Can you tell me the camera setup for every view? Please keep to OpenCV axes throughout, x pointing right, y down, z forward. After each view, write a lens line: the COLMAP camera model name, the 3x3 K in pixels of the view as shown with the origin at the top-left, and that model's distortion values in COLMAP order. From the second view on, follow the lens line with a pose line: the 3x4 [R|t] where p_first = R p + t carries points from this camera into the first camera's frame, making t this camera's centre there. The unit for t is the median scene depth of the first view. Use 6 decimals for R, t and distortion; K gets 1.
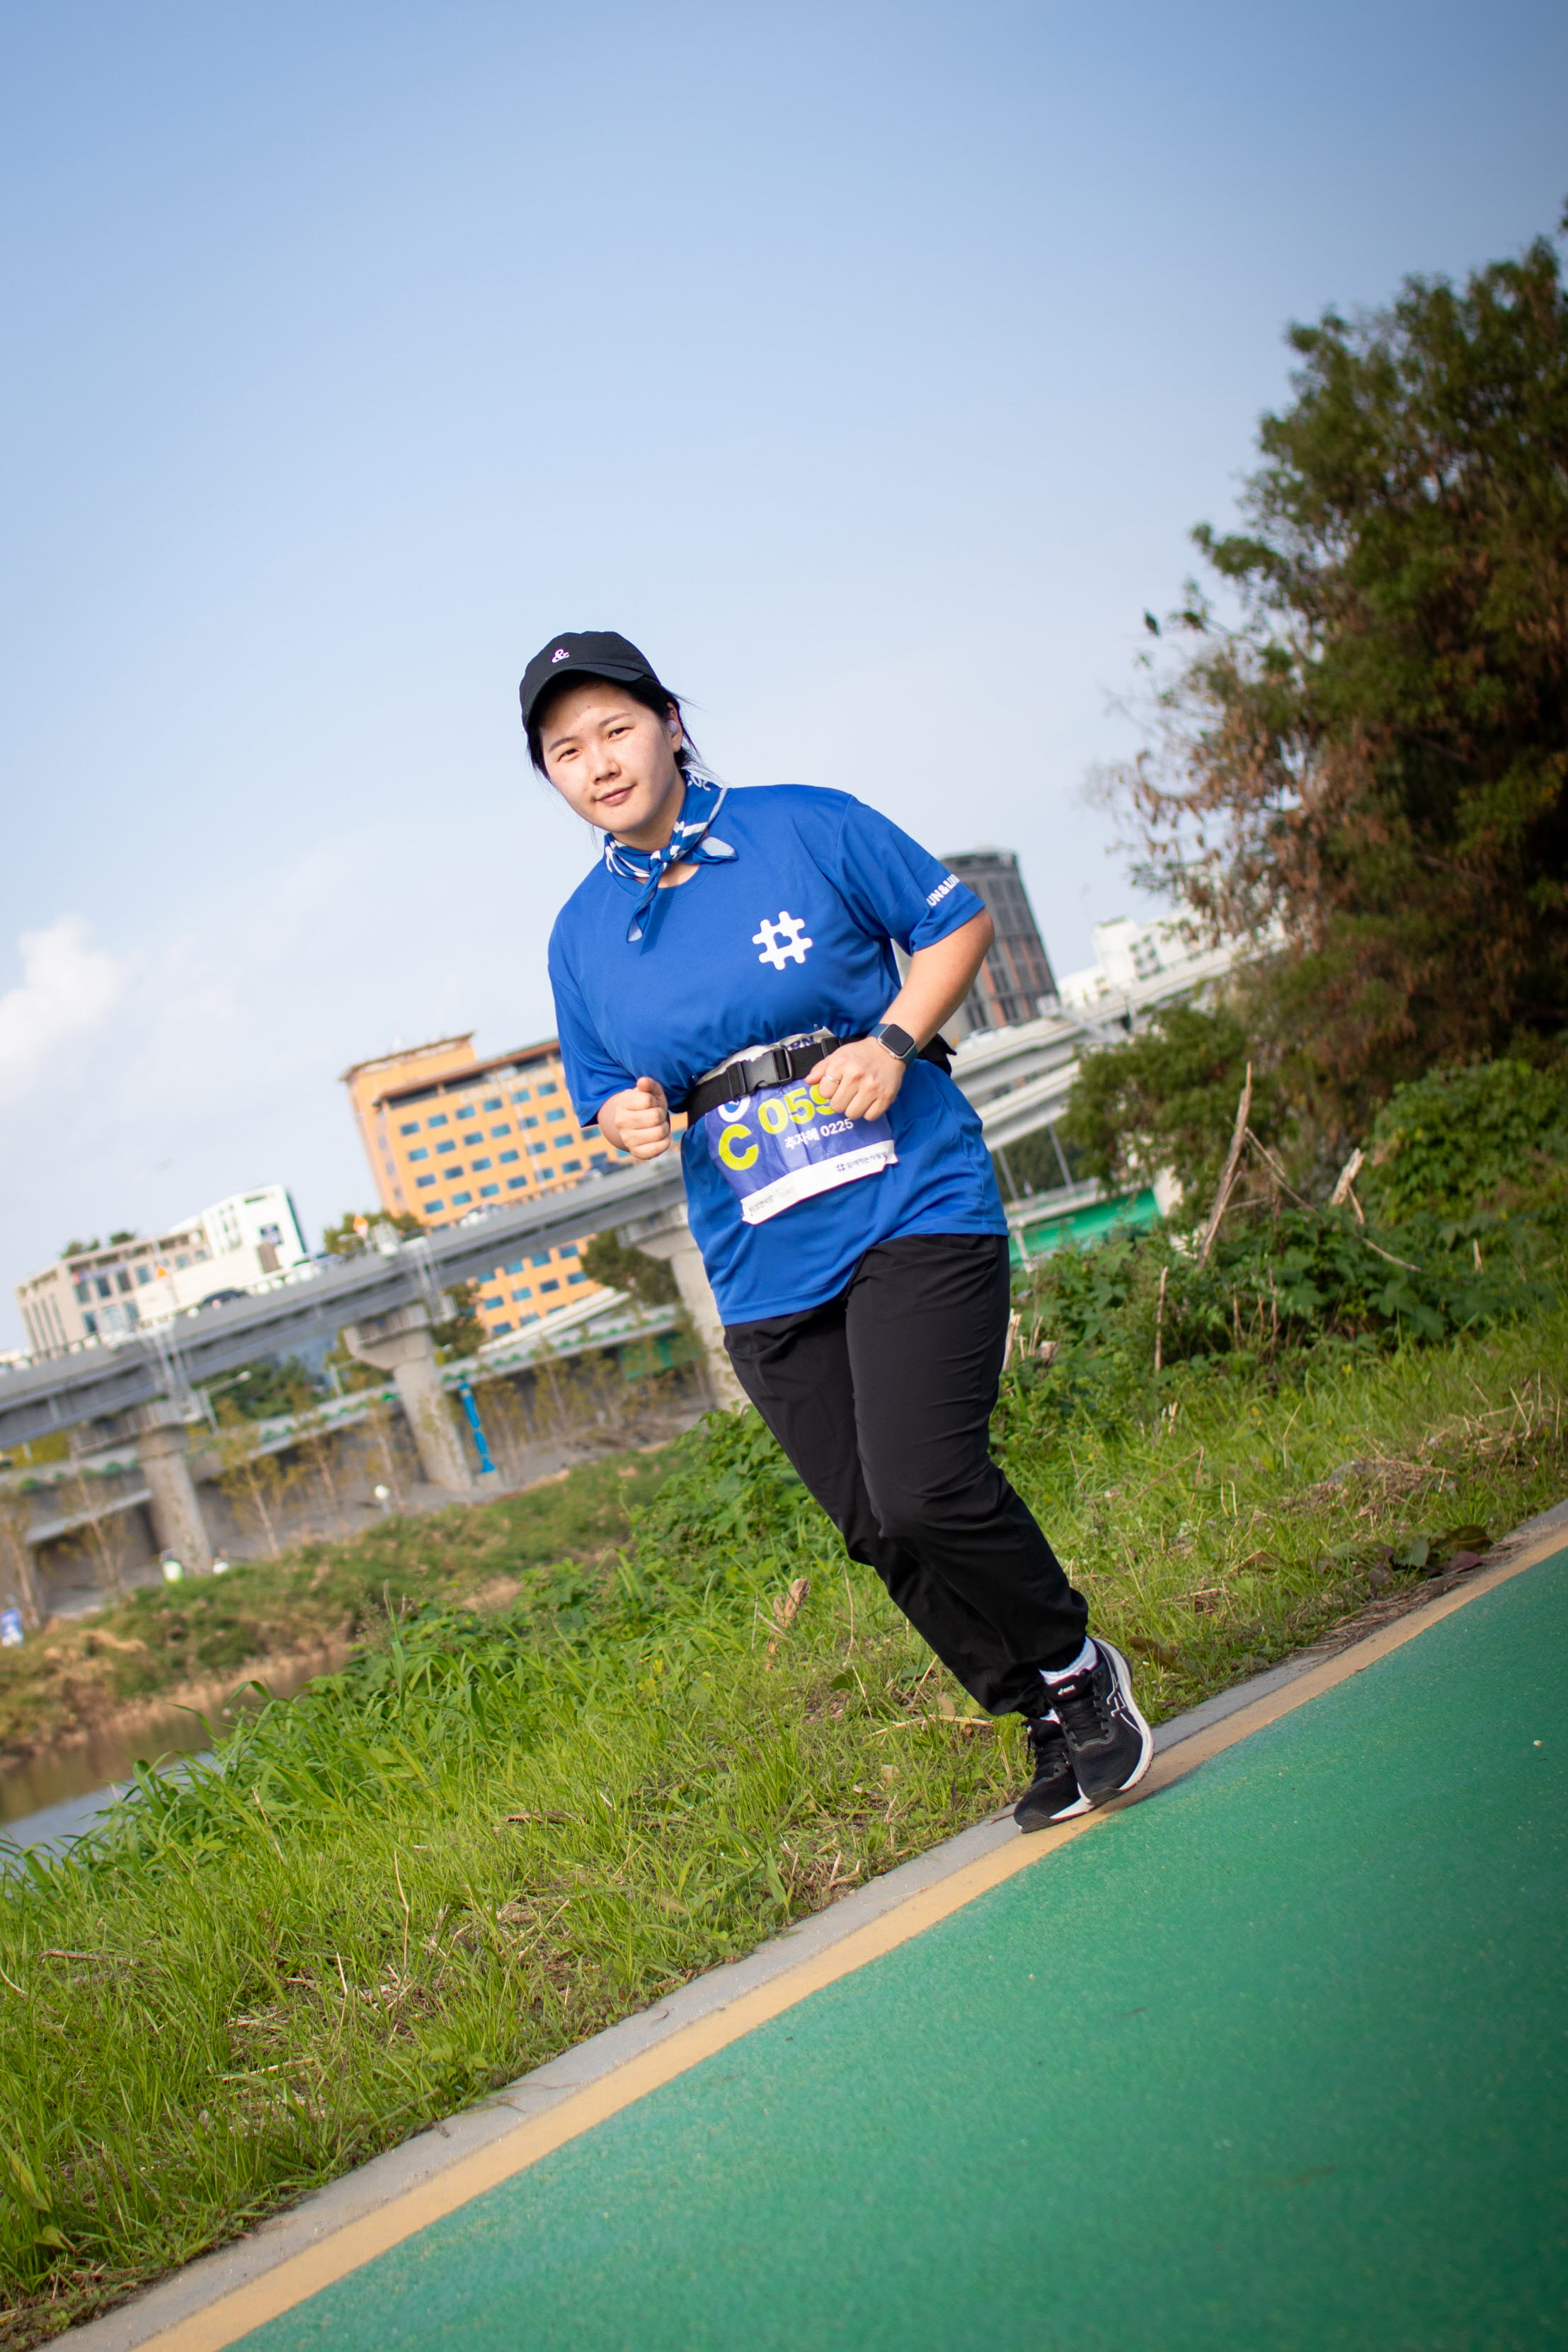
lens RADIAL K [[3204.6, 0, 545.2], [0, 3204.6, 1118.8], [0, 0, 1]] dist [-0.138482, 0.157015]
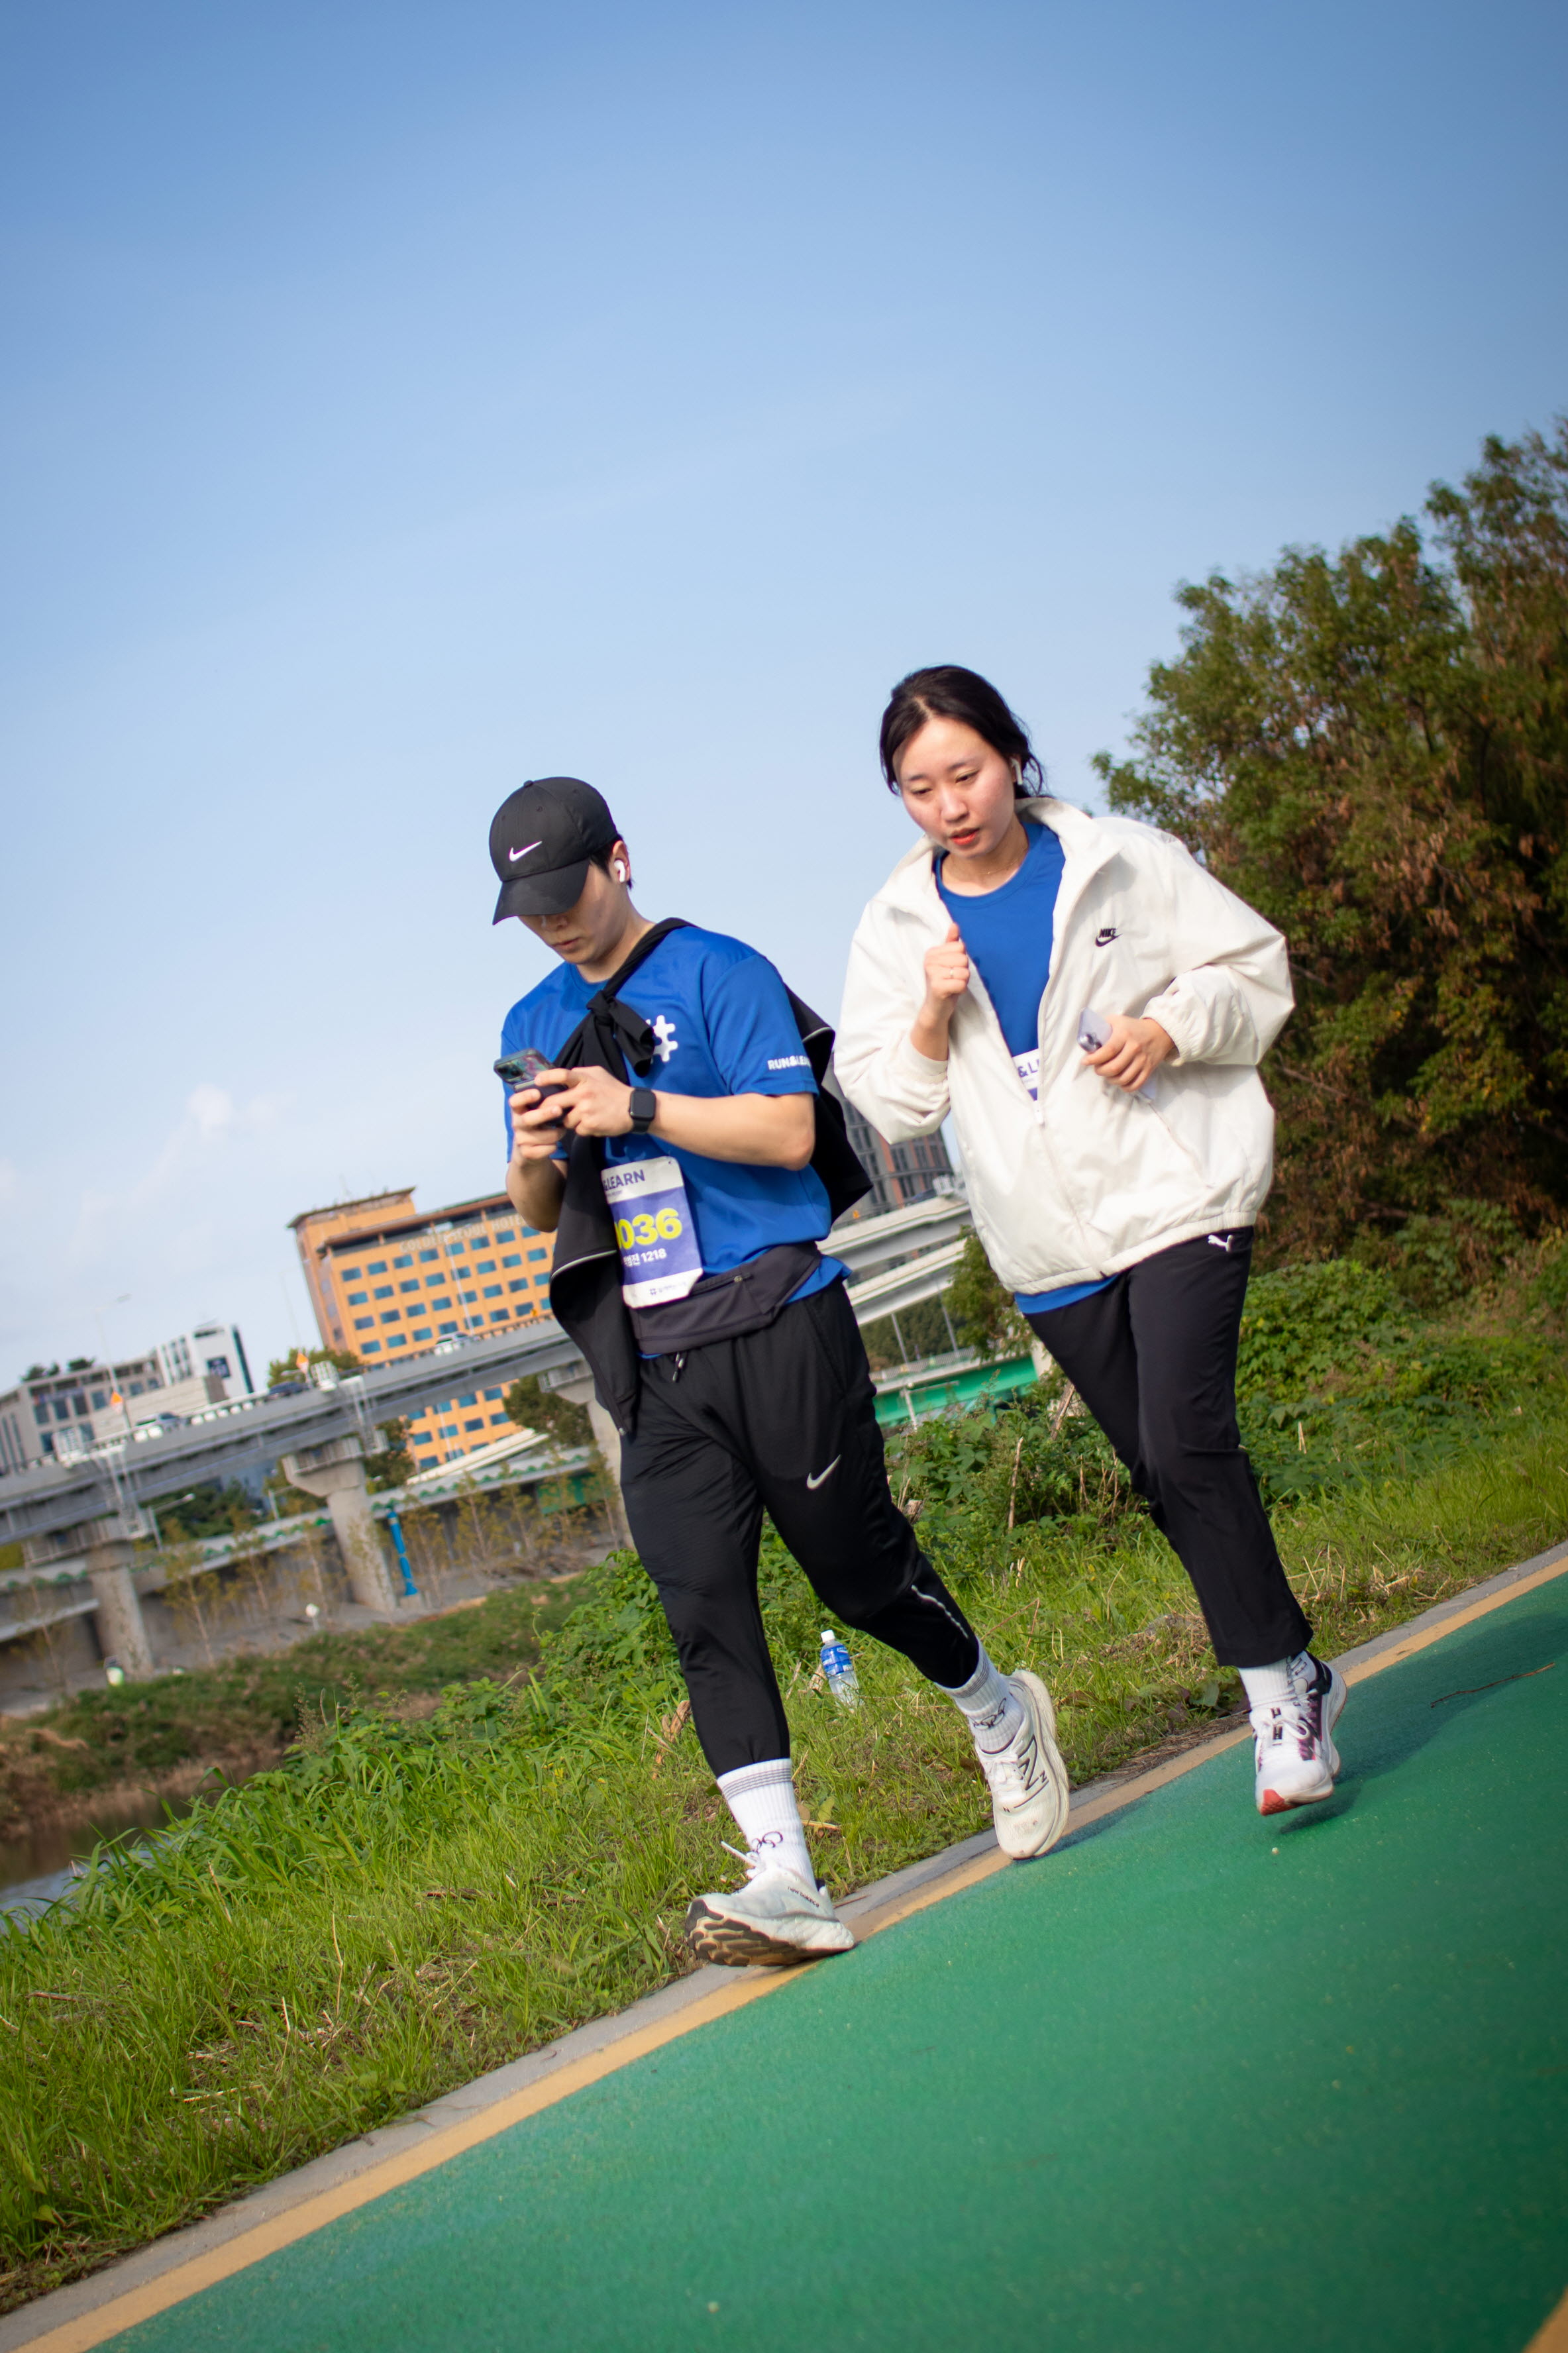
lens RADIAL K [[3654.6, 0, 640.4], [0, 3654.6, 1059.7], [0, 0, 1]] dist [-0.158206, 0.193615]
pose [[0.998019, 0.041196, 0.047550, -0.007126], [-0.039564, 0.998611, -0.034784, -0.034003], [-0.048917, 0.032834, 0.998263, -0.266044]]
